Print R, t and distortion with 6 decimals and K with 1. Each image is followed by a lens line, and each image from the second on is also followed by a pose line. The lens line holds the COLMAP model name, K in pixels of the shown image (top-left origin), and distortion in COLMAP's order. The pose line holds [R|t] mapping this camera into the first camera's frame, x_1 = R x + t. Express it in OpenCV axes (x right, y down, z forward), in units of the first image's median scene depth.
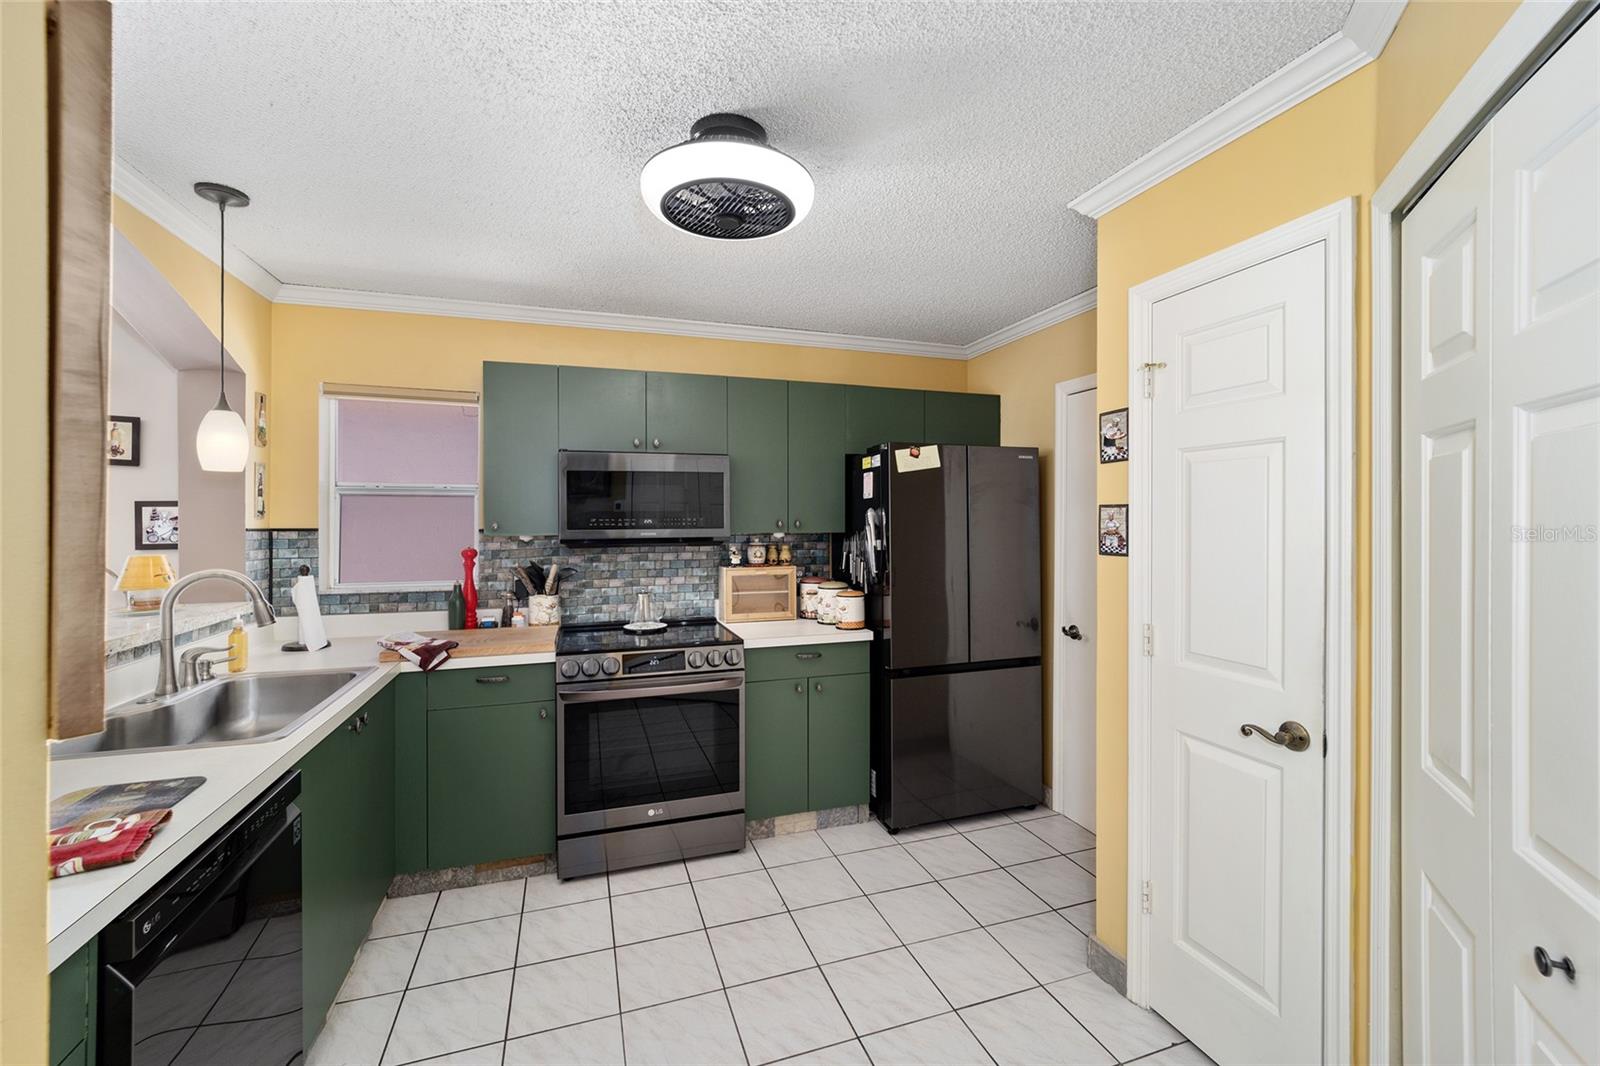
lens RADIAL K [[639.8, 0, 794.3], [0, 639.8, 521.4], [0, 0, 1]] dist [0.007895, 0.000078]
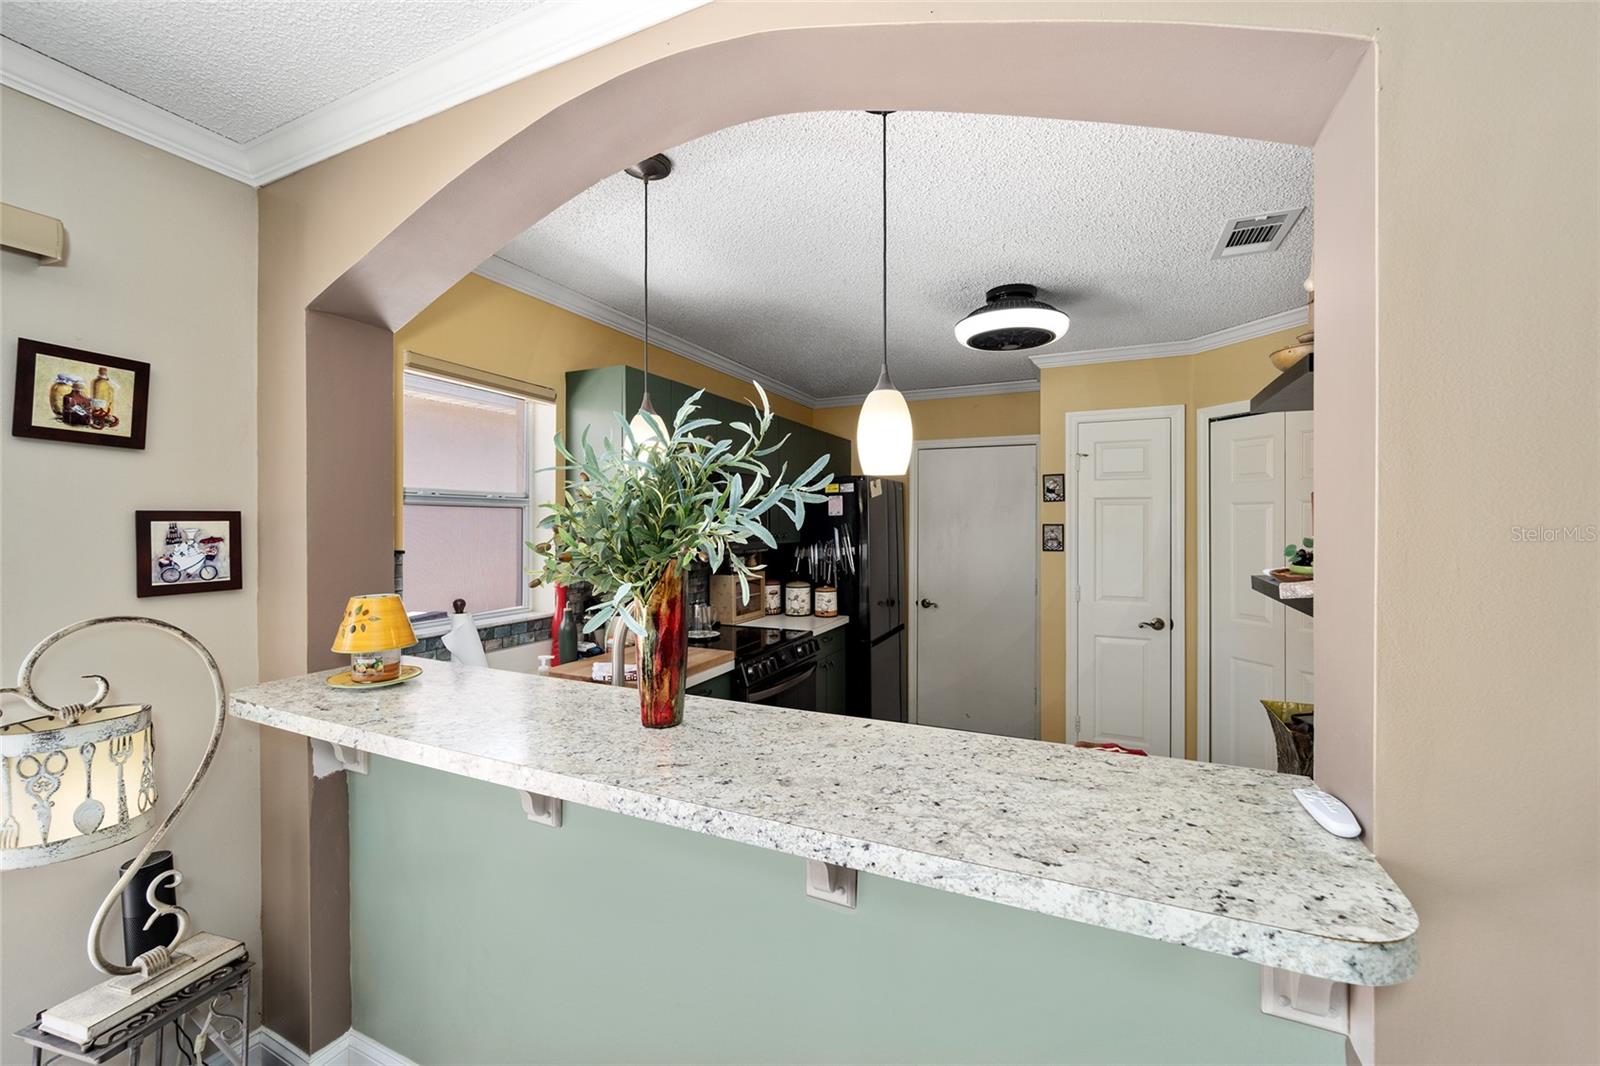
lens RADIAL K [[639.8, 0, 777.1], [0, 639.8, 529.5], [0, 0, 1]] dist [0.007895, 0.000078]
pose [[0.693586, -0.005223, 0.720355, -1.036291], [0.004280, 0.999986, 0.003129, -0.014347], [-0.720361, 0.000913, 0.693599, 0.204516]]
